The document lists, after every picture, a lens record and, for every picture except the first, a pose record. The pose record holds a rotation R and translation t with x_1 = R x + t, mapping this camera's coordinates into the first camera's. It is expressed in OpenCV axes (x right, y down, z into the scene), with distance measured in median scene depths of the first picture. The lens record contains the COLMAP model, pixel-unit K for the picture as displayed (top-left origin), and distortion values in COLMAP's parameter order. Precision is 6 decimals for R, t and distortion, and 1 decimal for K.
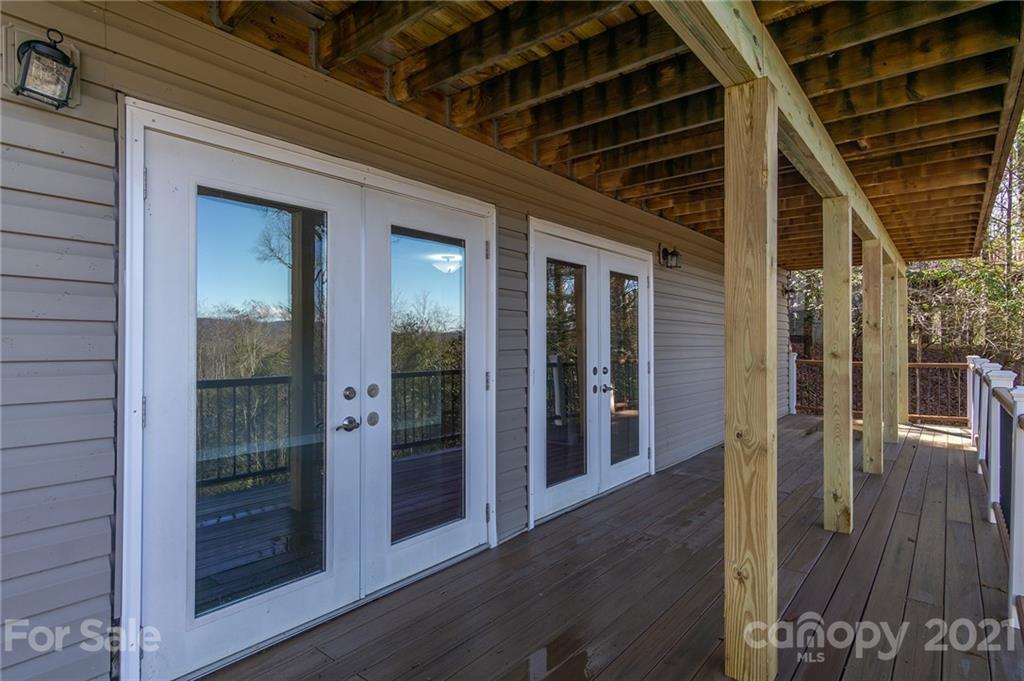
lens RADIAL K [[537.9, 0, 514.8], [0, 537.9, 335.7], [0, 0, 1]] dist [0.009041, 0.000762]
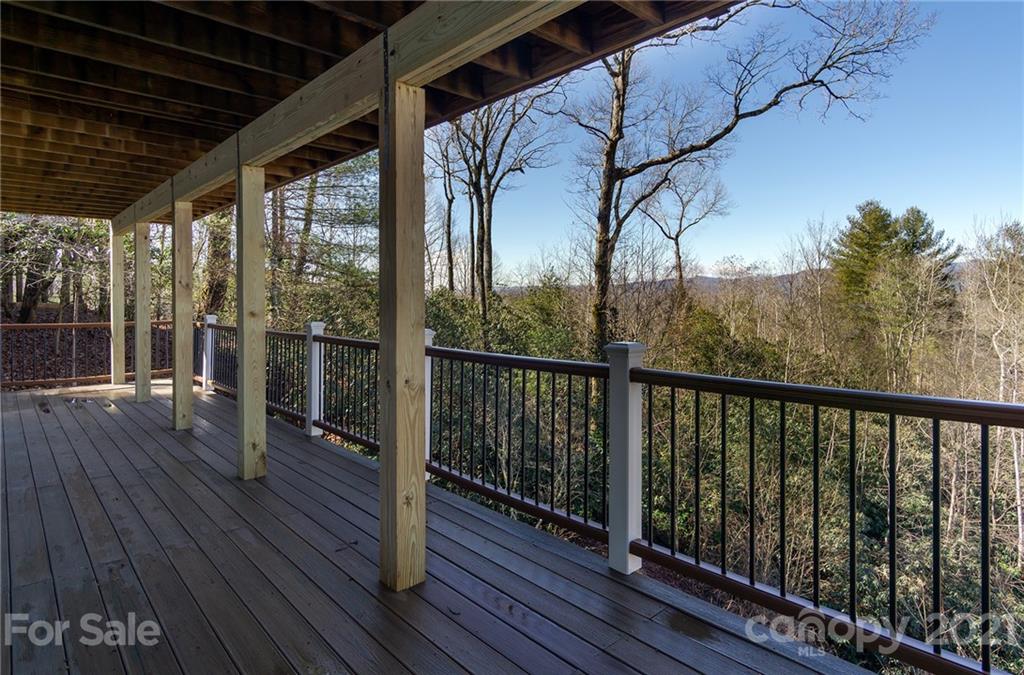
lens RADIAL K [[549.4, 0, 511.5], [0, 549.4, 299.7], [0, 0, 1]] dist [0.001255, 0.008397]
pose [[0.143052, -0.001964, 0.989713, -0.432704], [-0.008036, 0.999963, 0.003146, -0.000339], [-0.989683, -0.008404, 0.143031, 0.350376]]
